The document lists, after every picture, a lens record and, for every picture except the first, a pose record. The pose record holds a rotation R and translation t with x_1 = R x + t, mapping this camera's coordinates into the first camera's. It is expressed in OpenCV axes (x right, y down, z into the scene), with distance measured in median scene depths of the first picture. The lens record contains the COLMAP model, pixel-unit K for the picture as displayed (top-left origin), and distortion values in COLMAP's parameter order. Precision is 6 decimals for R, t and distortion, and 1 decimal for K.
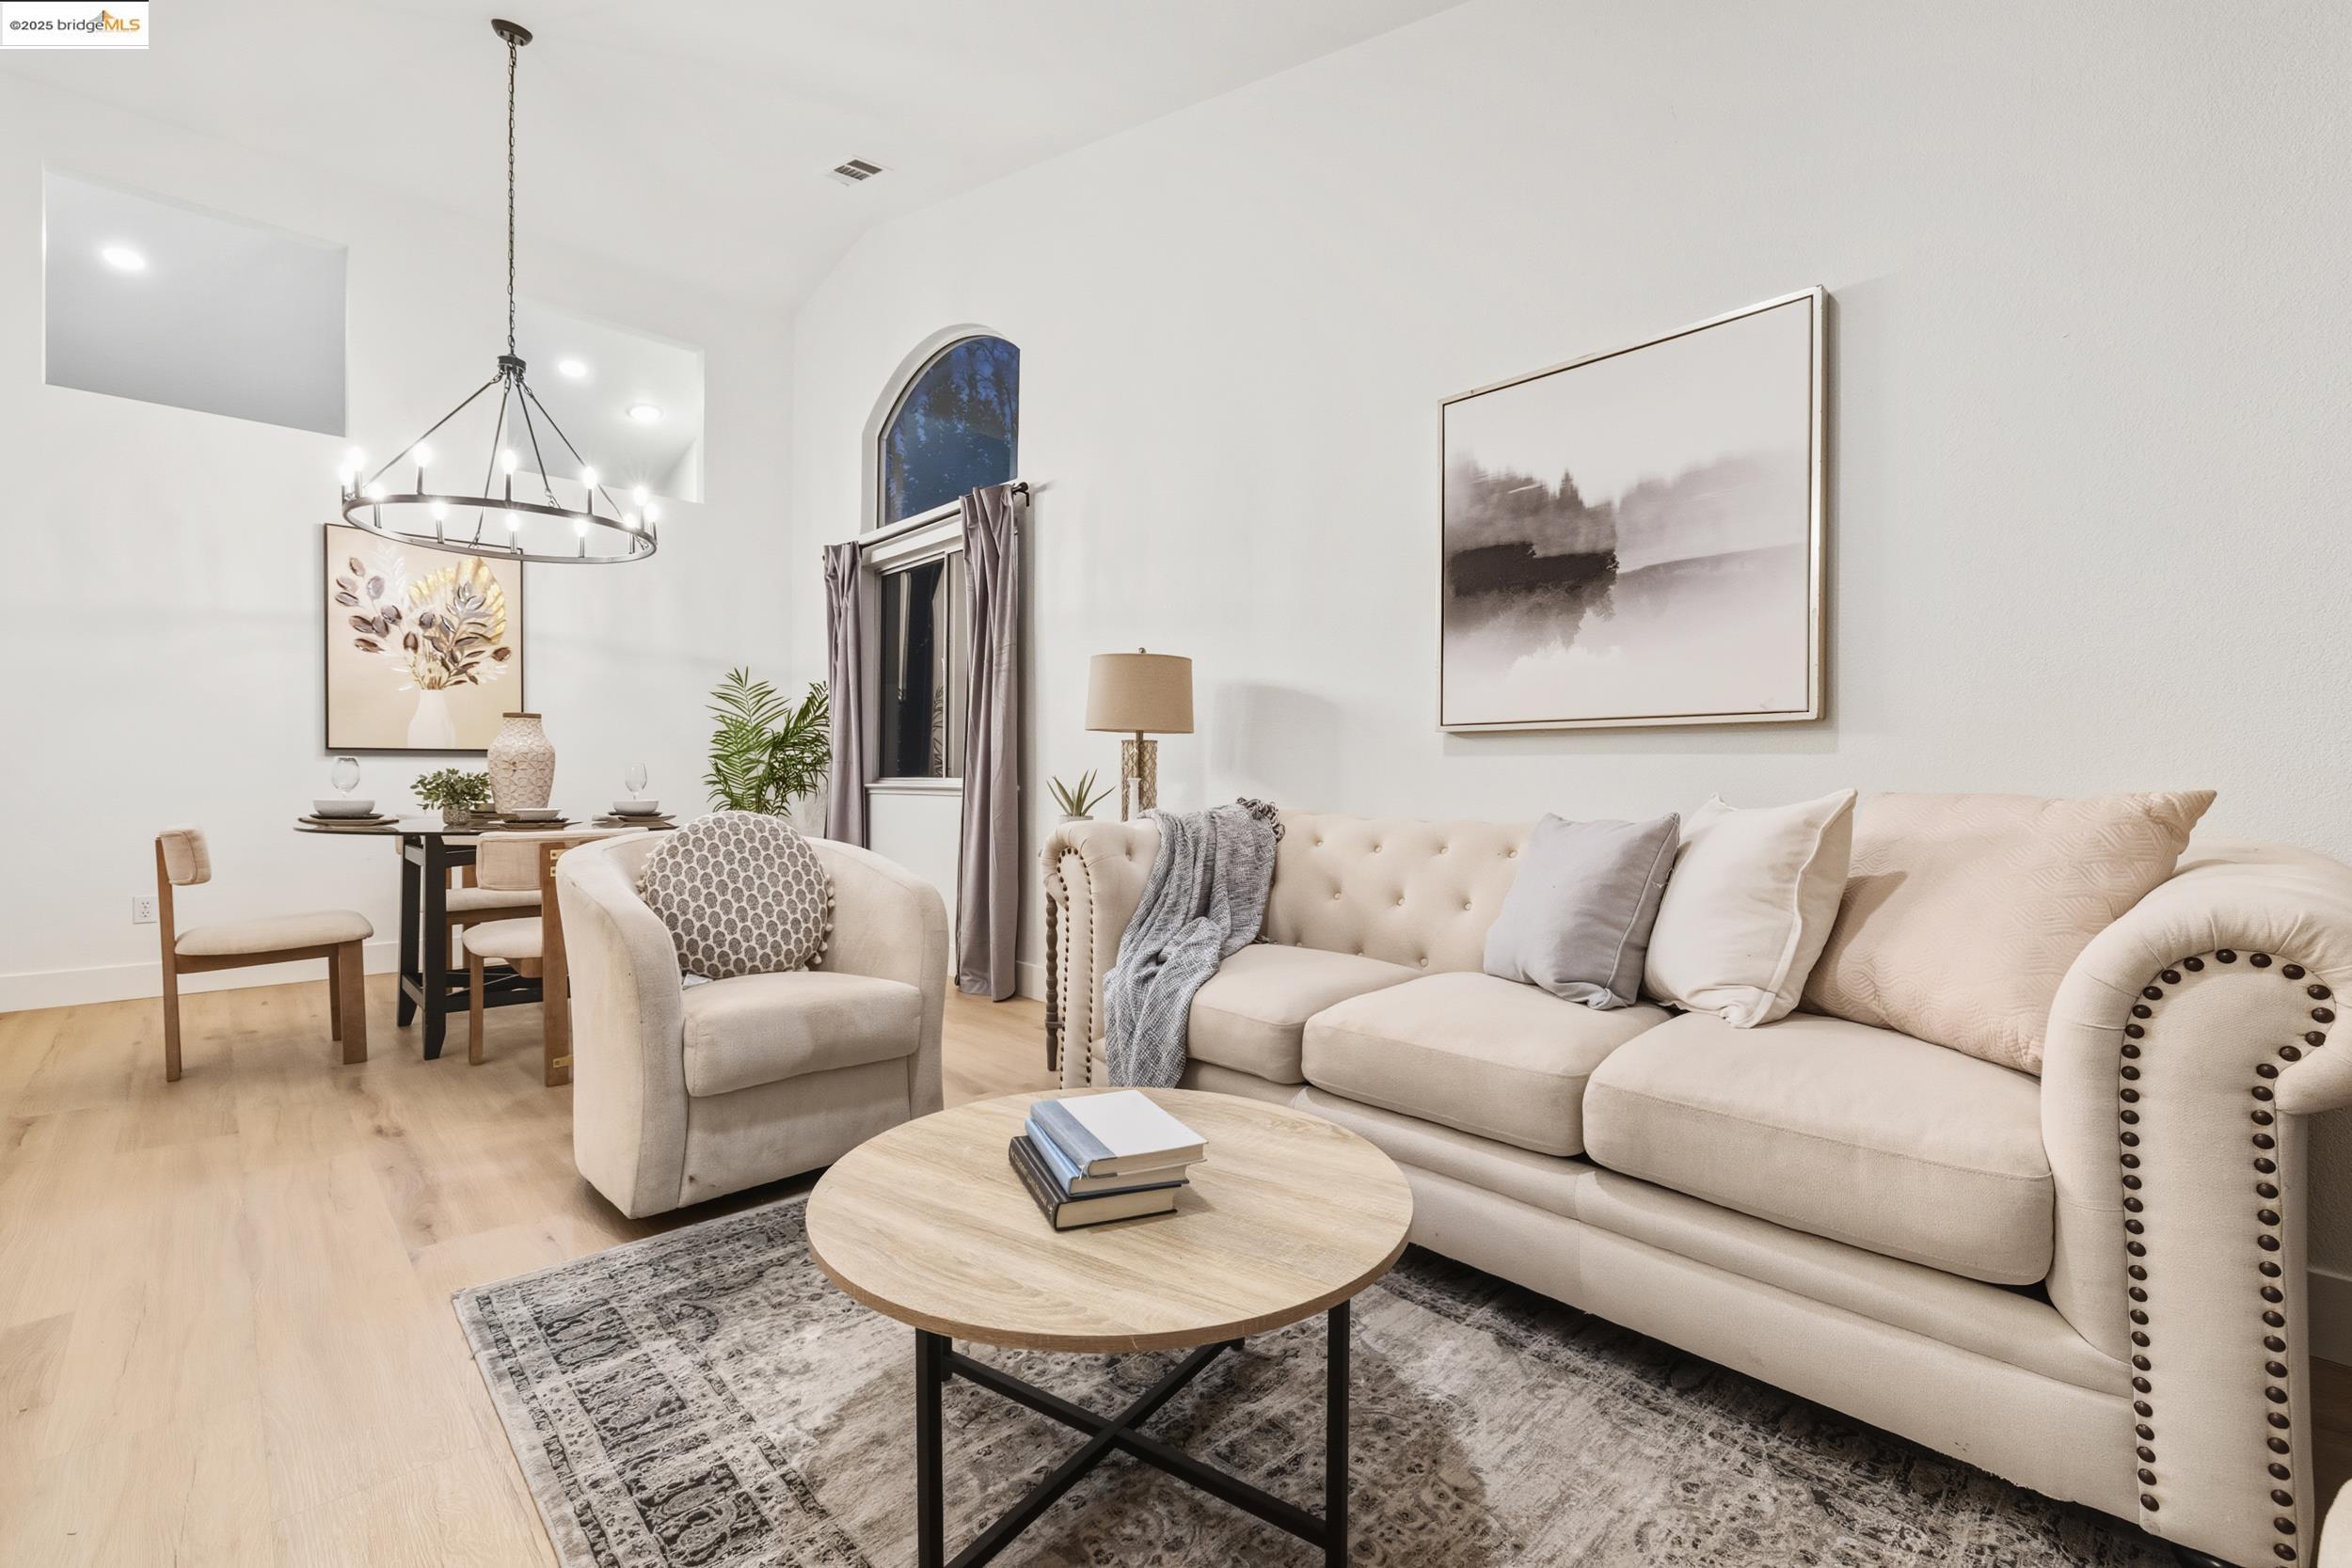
lens RADIAL K [[1021.8, 0, 1165.9], [0, 1021.8, 775.5], [0, 0, 1]] dist [-0.003213, 0.002682]
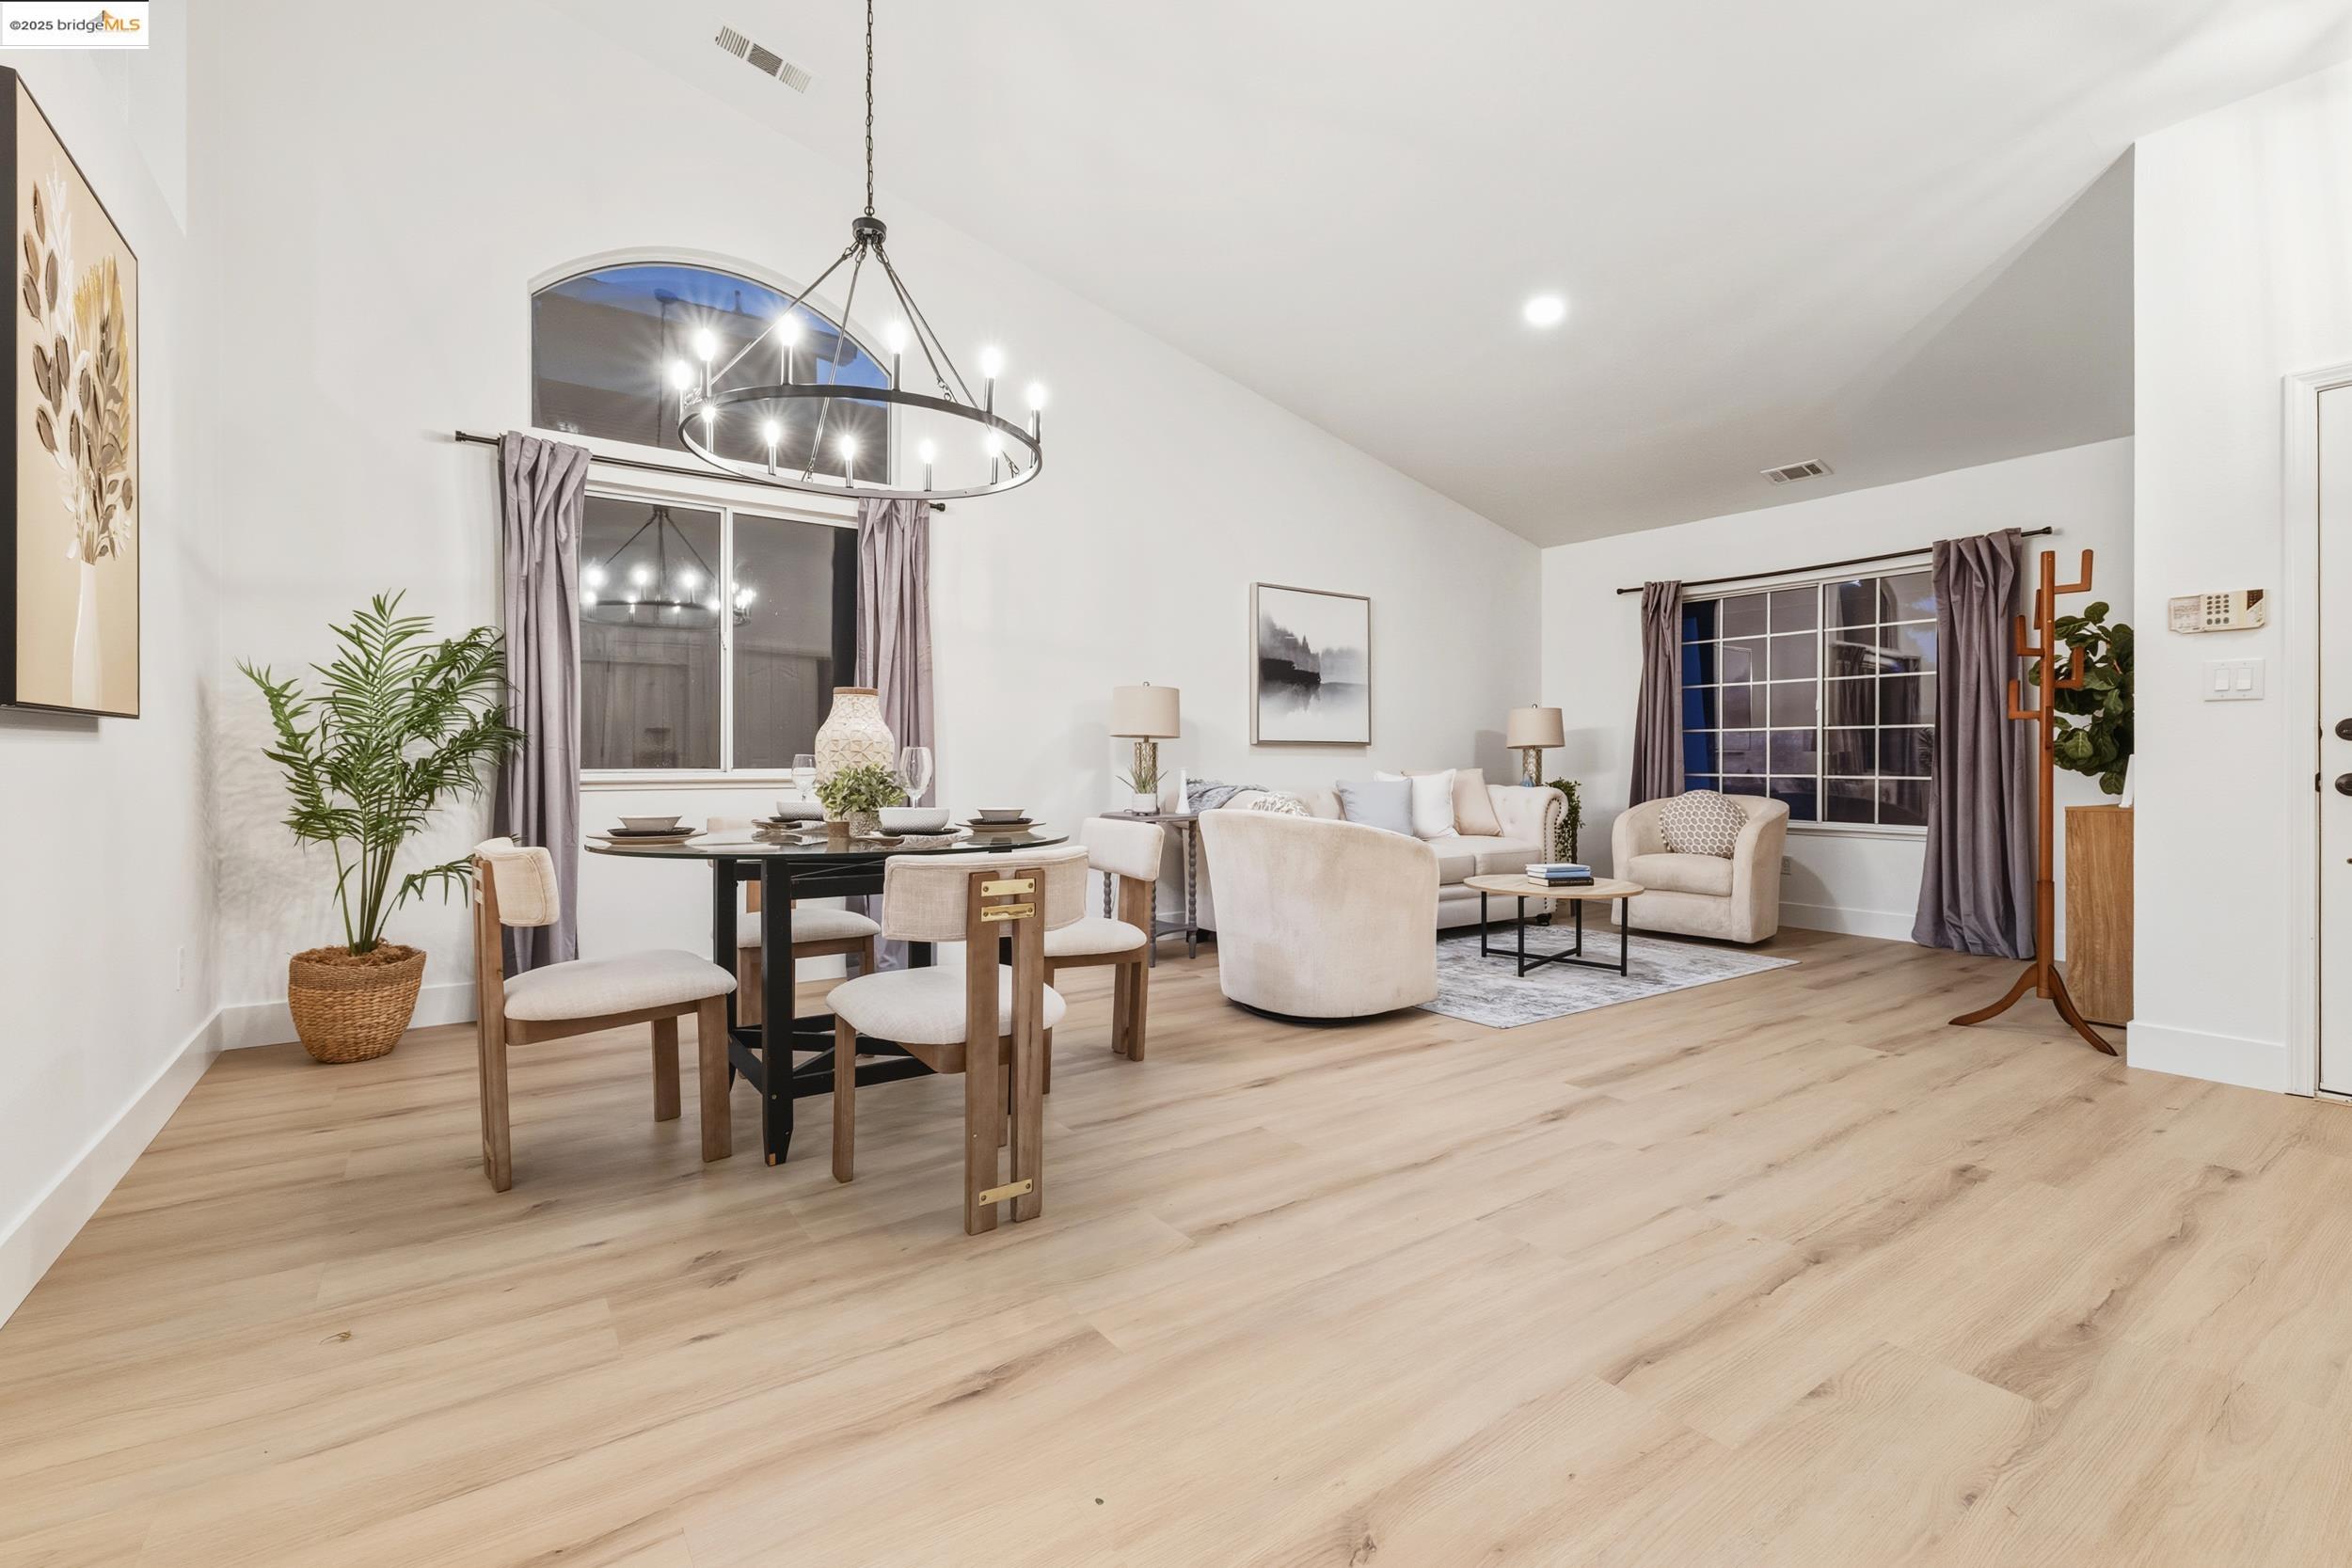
lens RADIAL K [[1021.8, 0, 1160.2], [0, 1021.8, 763.6], [0, 0, 1]] dist [-0.003213, 0.002682]
pose [[0.148260, -0.005162, 0.988935, -1.385388], [-0.002698, 0.999981, 0.005624, -0.010731], [-0.988945, -0.003502, 0.148243, 0.682349]]
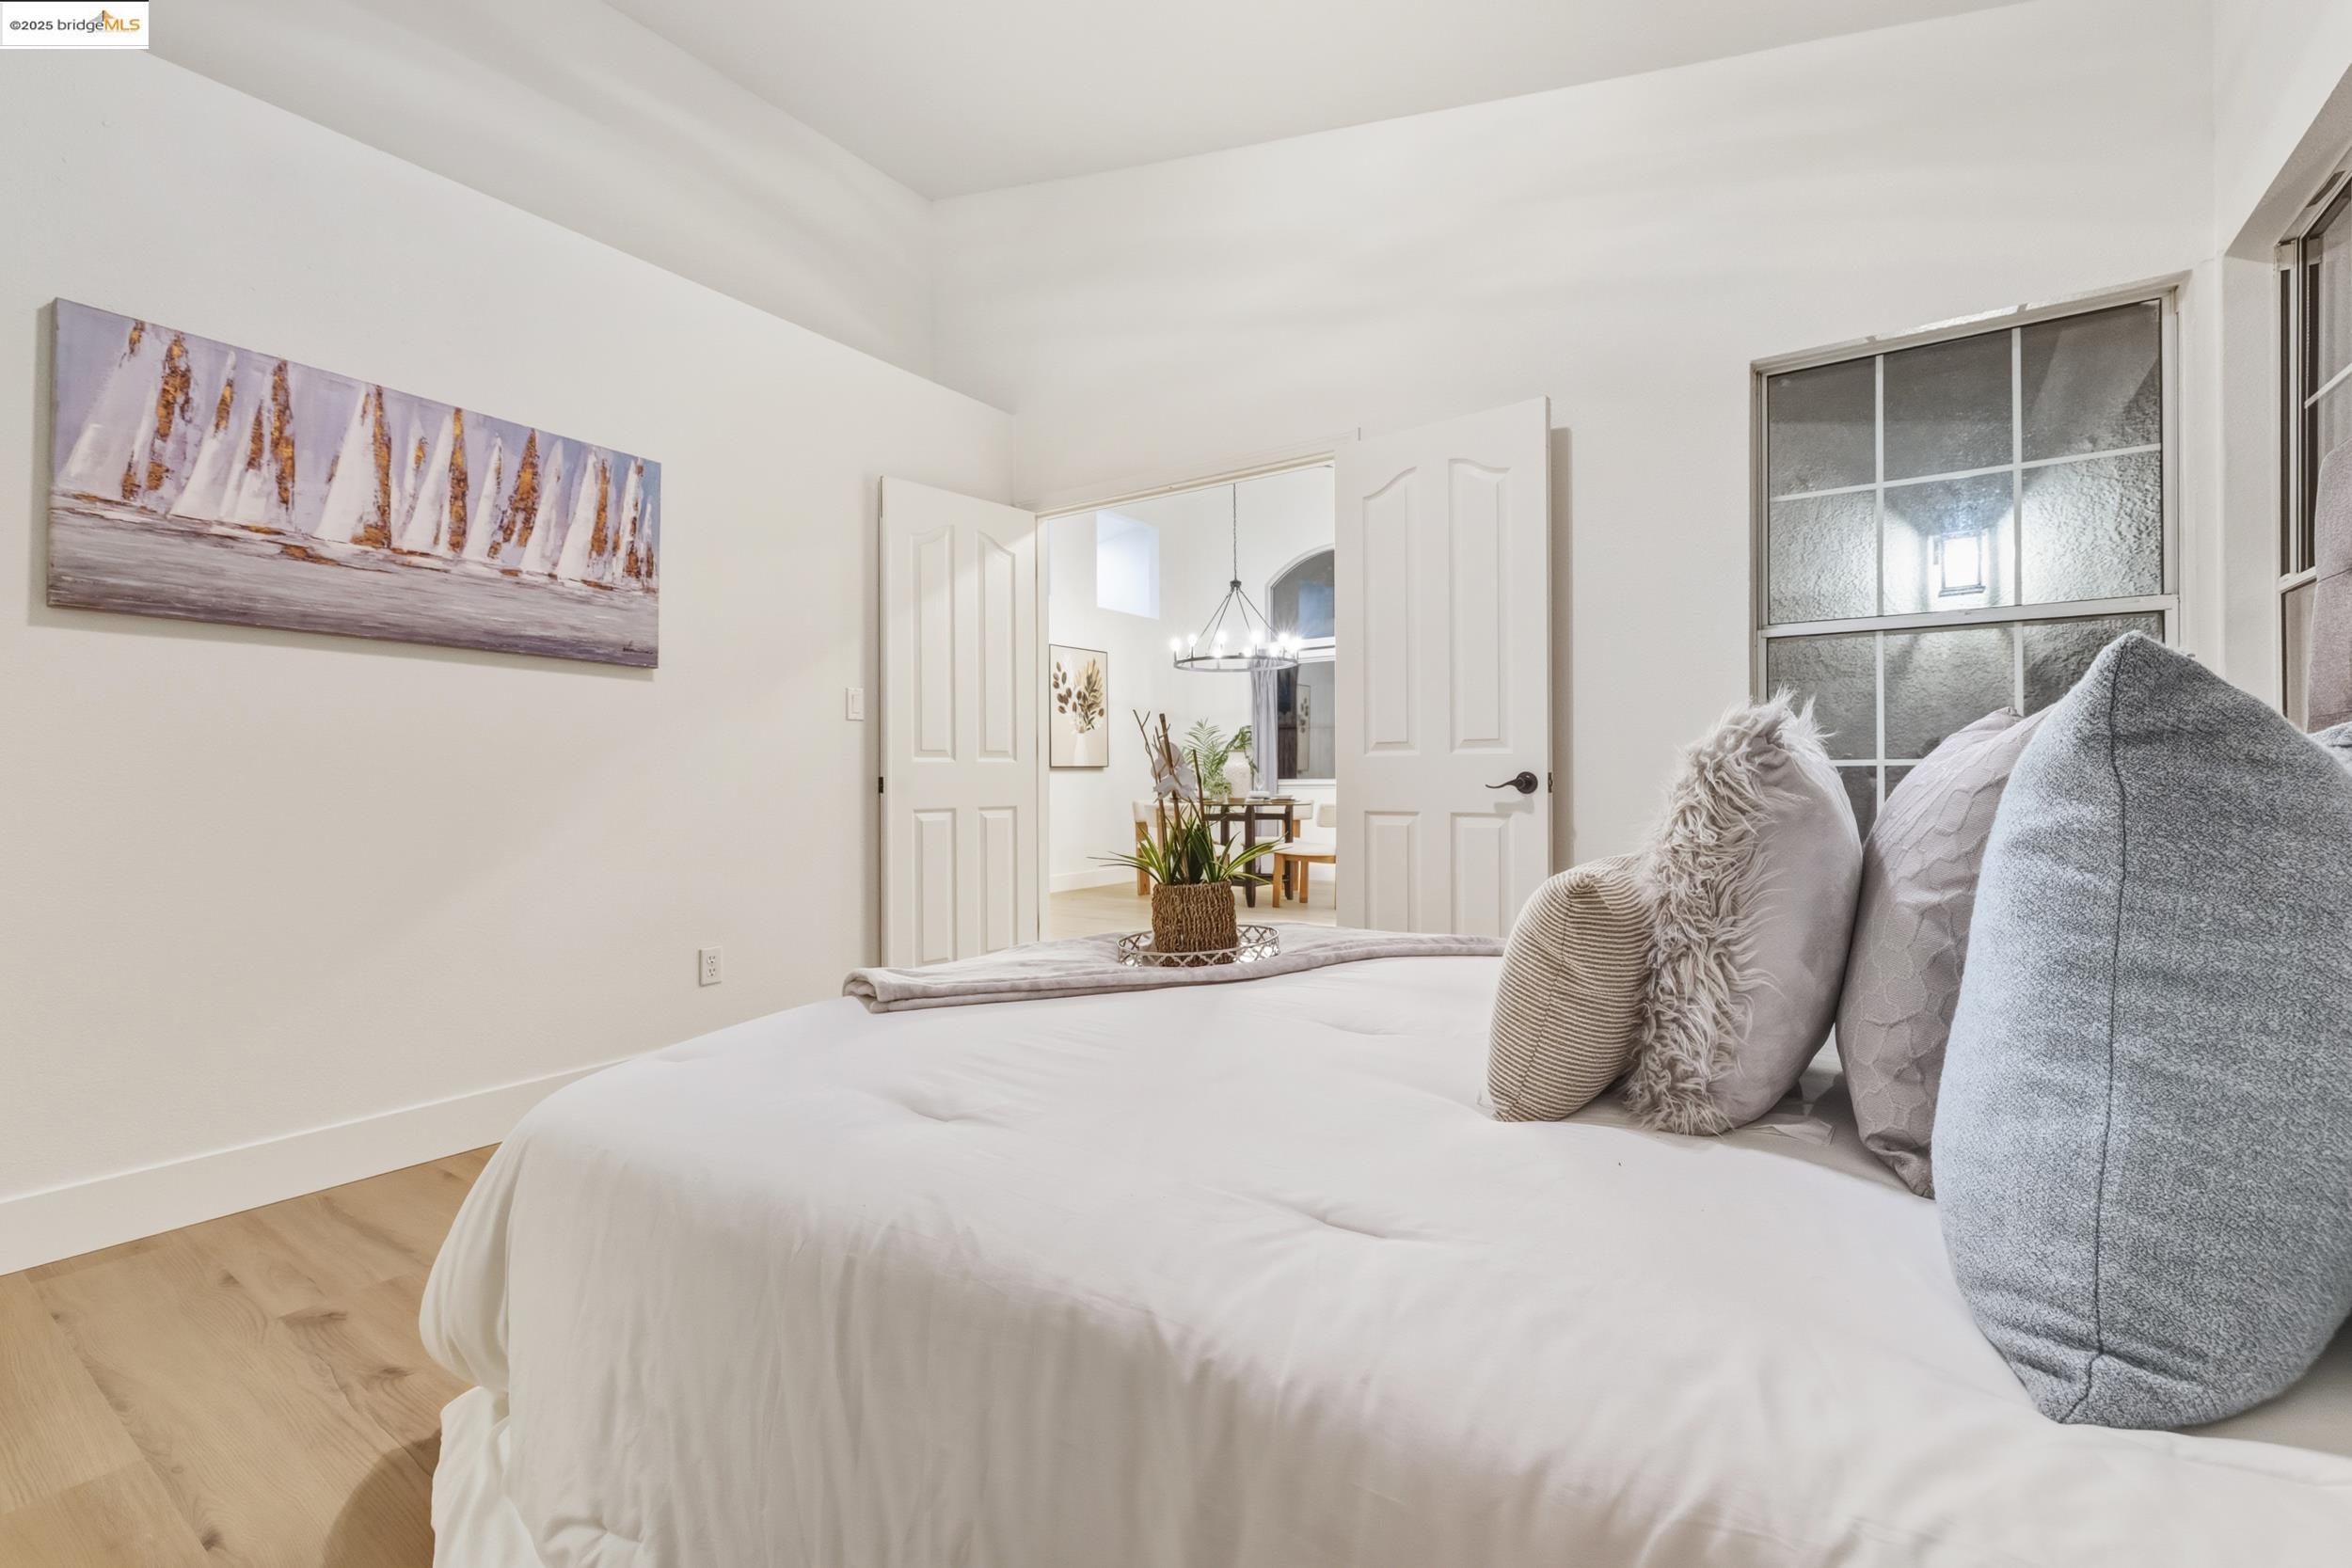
lens RADIAL K [[1021.8, 0, 1172.9], [0, 1021.8, 773.7], [0, 0, 1]] dist [-0.003213, 0.002682]
pose [[0.978099, -0.009702, 0.207913, -1.208536], [0.010502, 0.999941, -0.002744, -0.008048], [-0.207874, 0.004867, 0.978144, -1.030420]]
